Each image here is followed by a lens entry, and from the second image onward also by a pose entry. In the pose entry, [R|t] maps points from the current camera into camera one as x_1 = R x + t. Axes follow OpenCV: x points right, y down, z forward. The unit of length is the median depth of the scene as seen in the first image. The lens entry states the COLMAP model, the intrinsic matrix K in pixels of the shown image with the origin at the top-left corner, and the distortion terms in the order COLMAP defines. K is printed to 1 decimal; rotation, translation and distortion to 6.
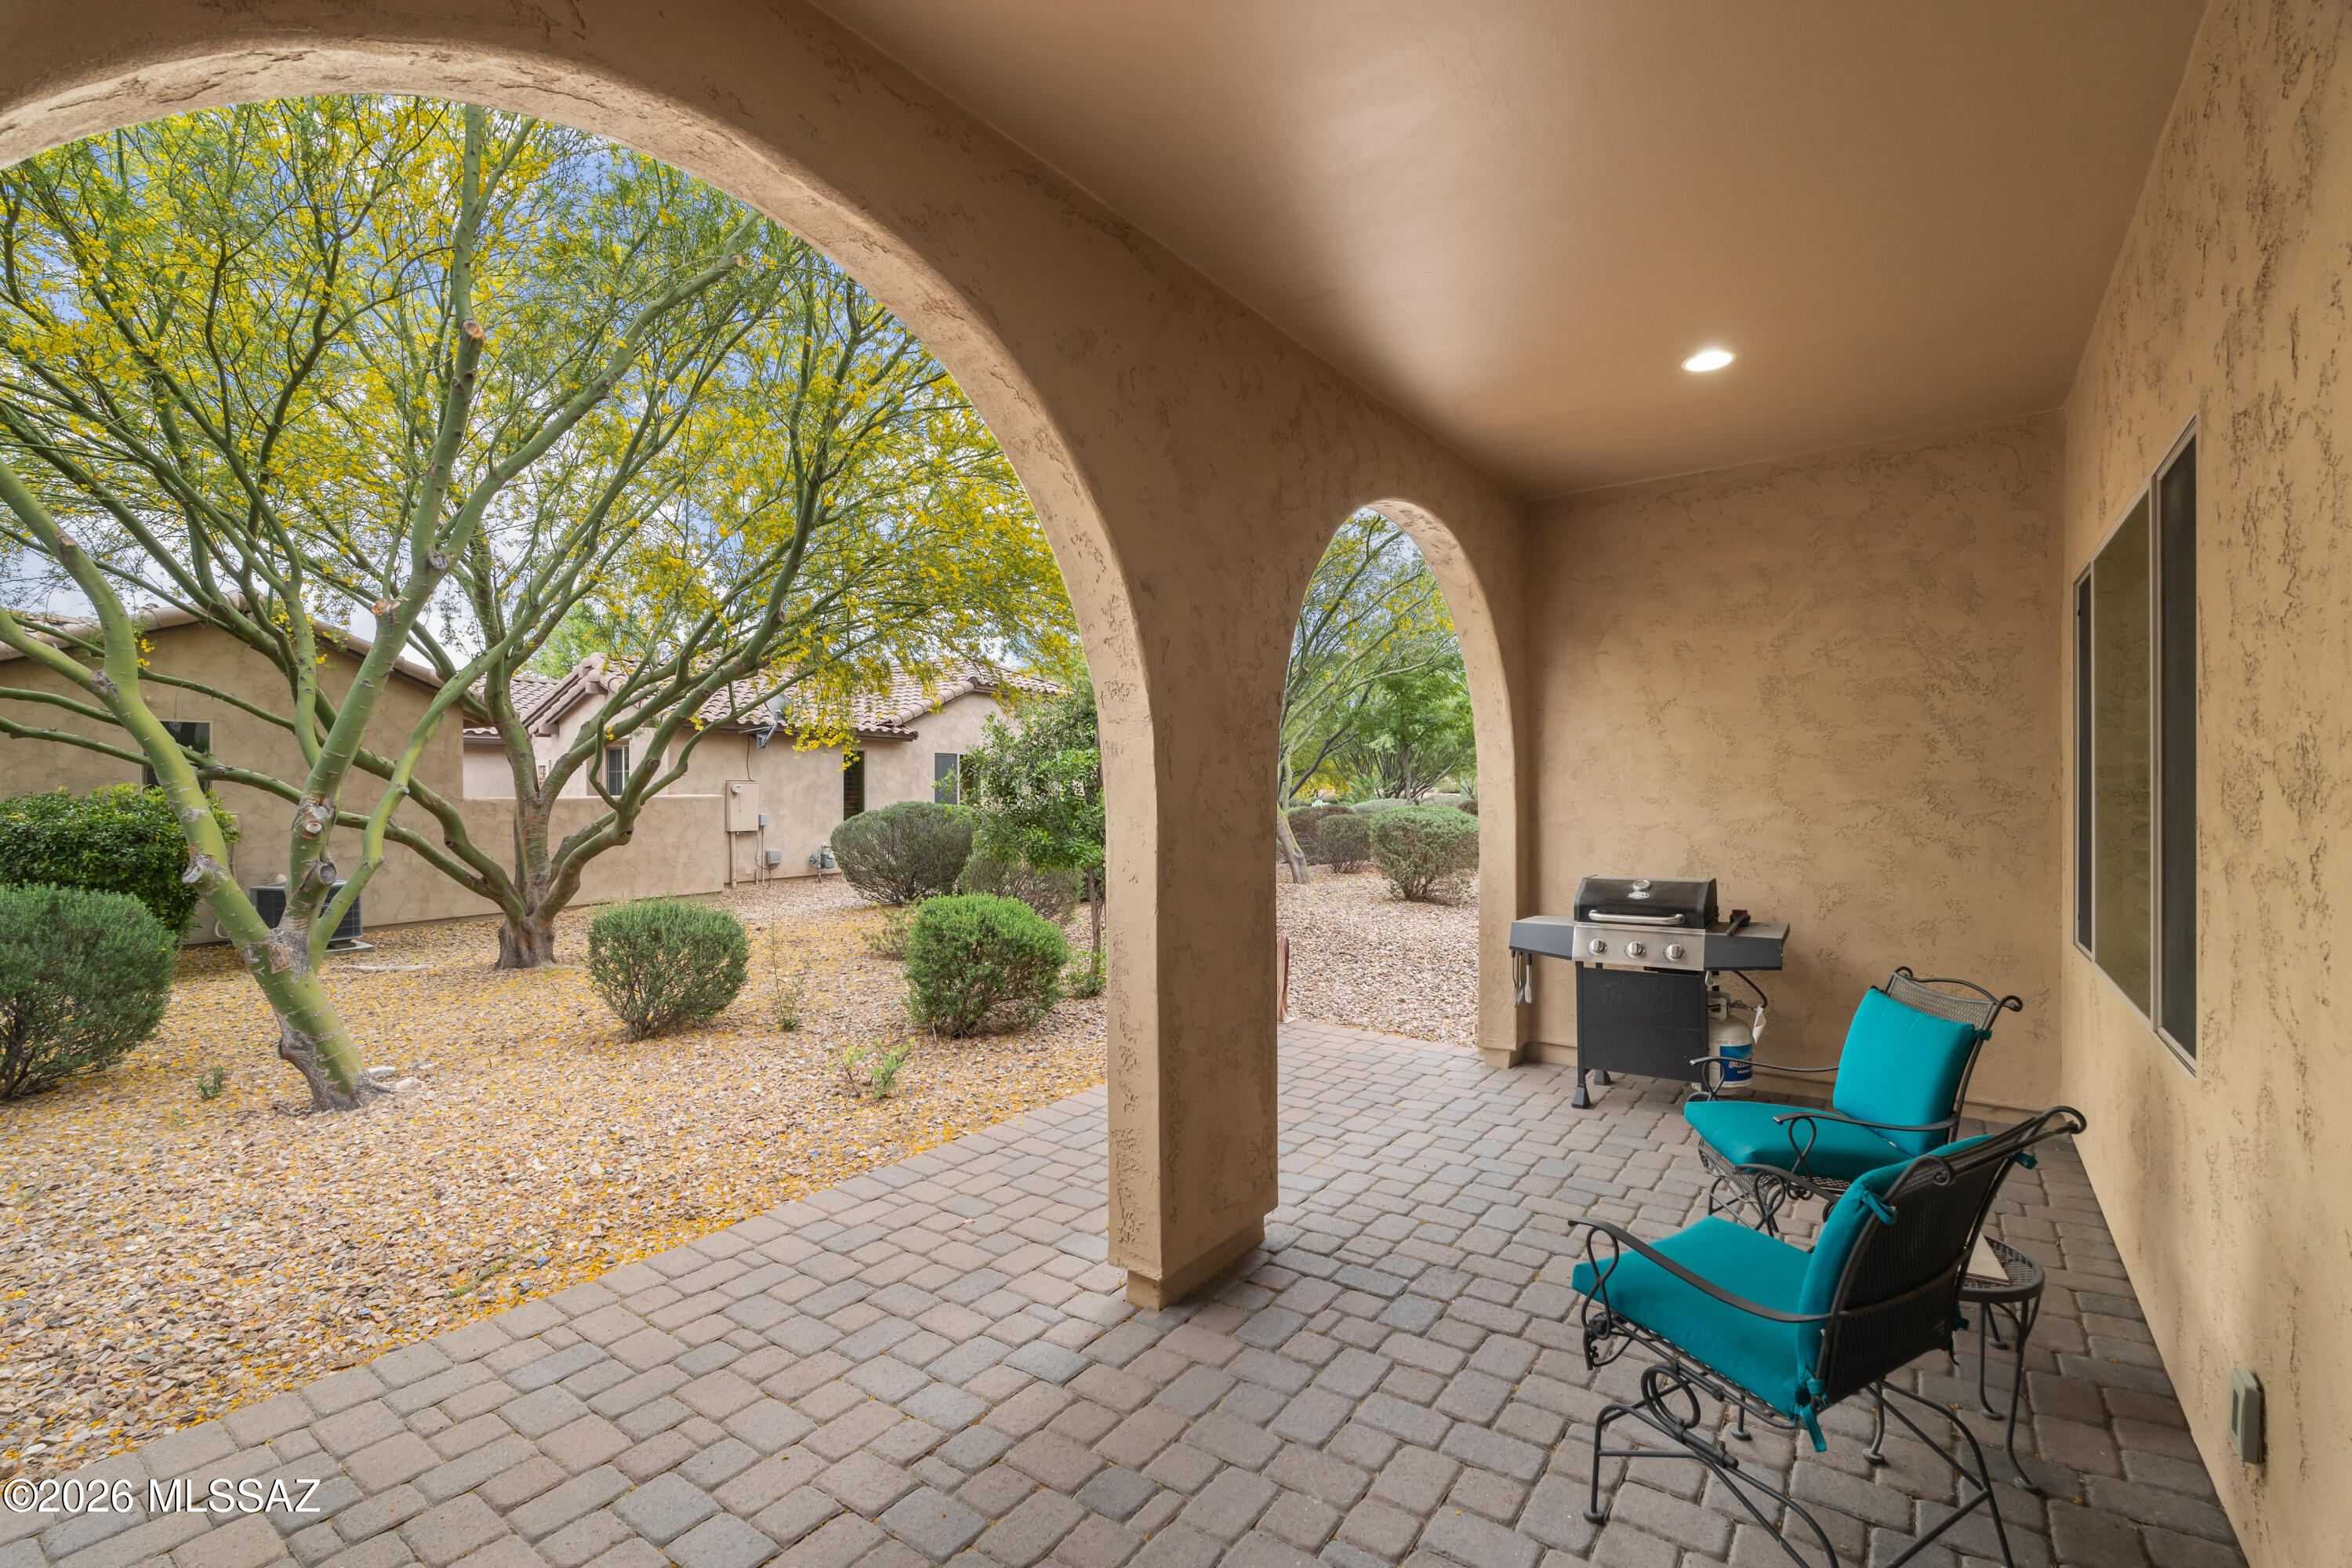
lens RADIAL K [[1052.5, 0, 1185.8], [0, 1052.5, 793.3], [0, 0, 1]] dist [-0.003956, 0.000097]
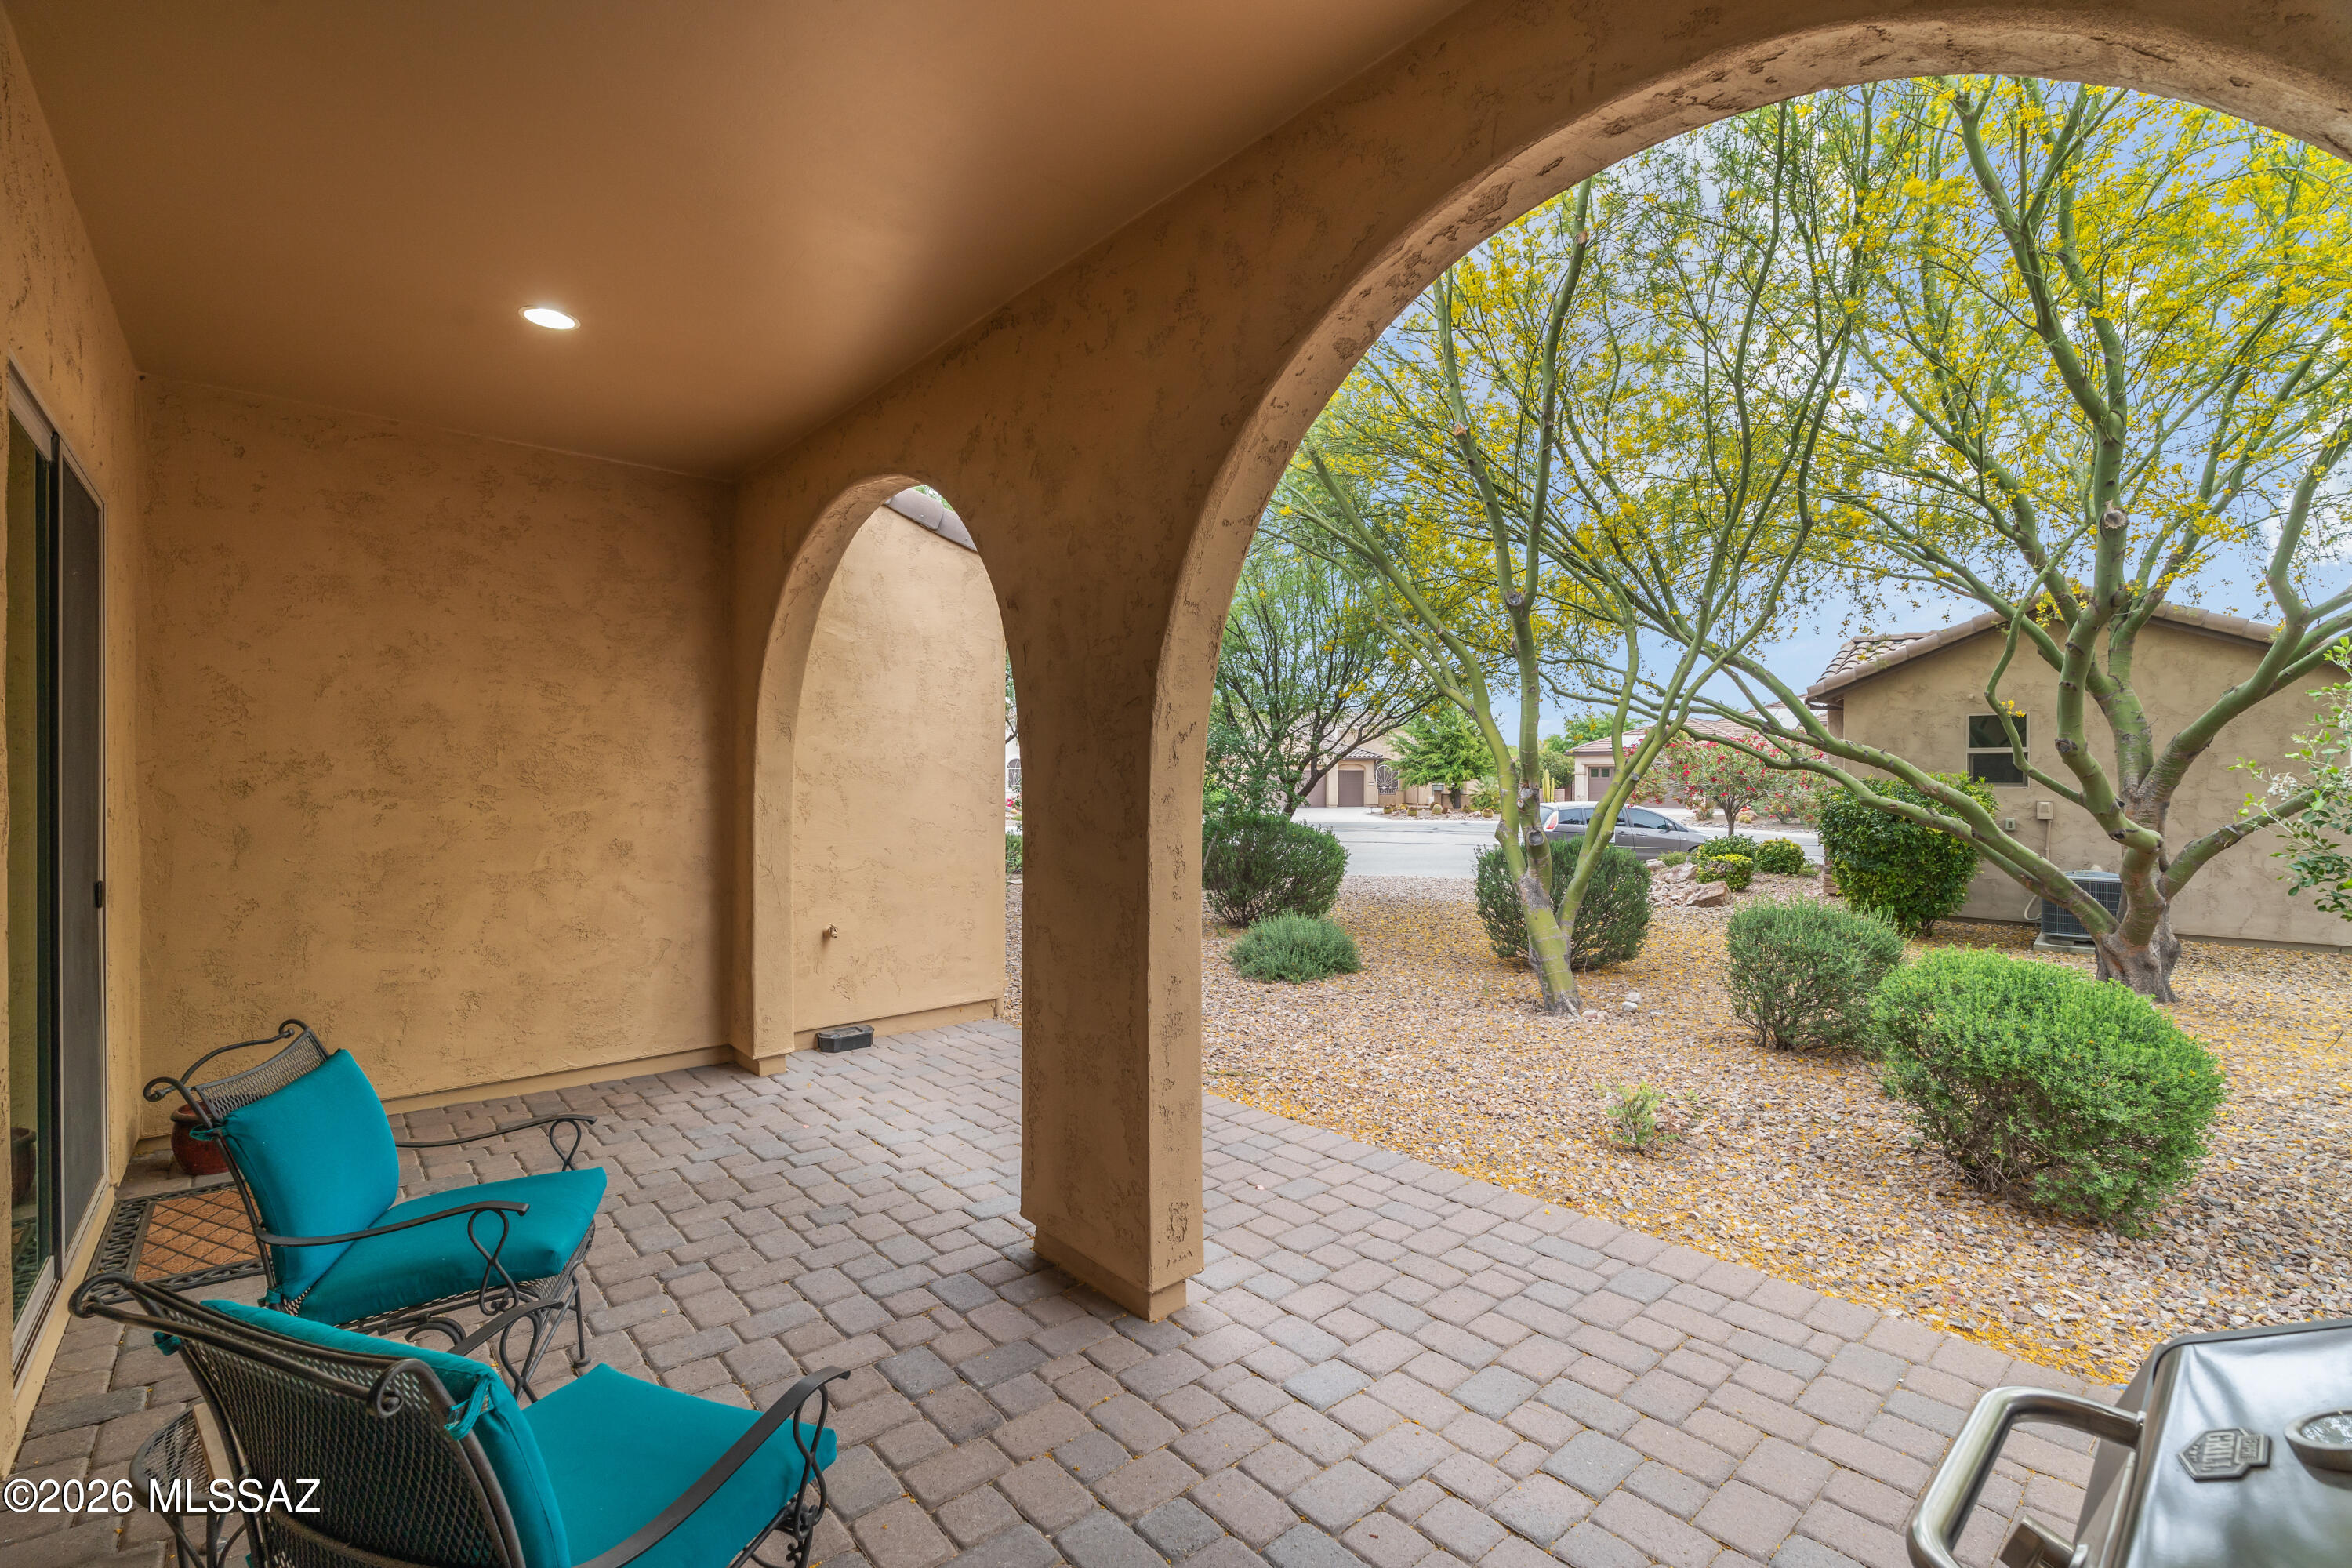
lens RADIAL K [[1052.5, 0, 1158.8], [0, 1052.5, 780.7], [0, 0, 1]] dist [-0.003956, 0.000097]
pose [[-0.260350, 0.007125, -0.965488, 0.907621], [-0.001570, 0.999968, 0.007803, -0.010464], [0.965513, 0.003548, -0.260331, 1.273808]]
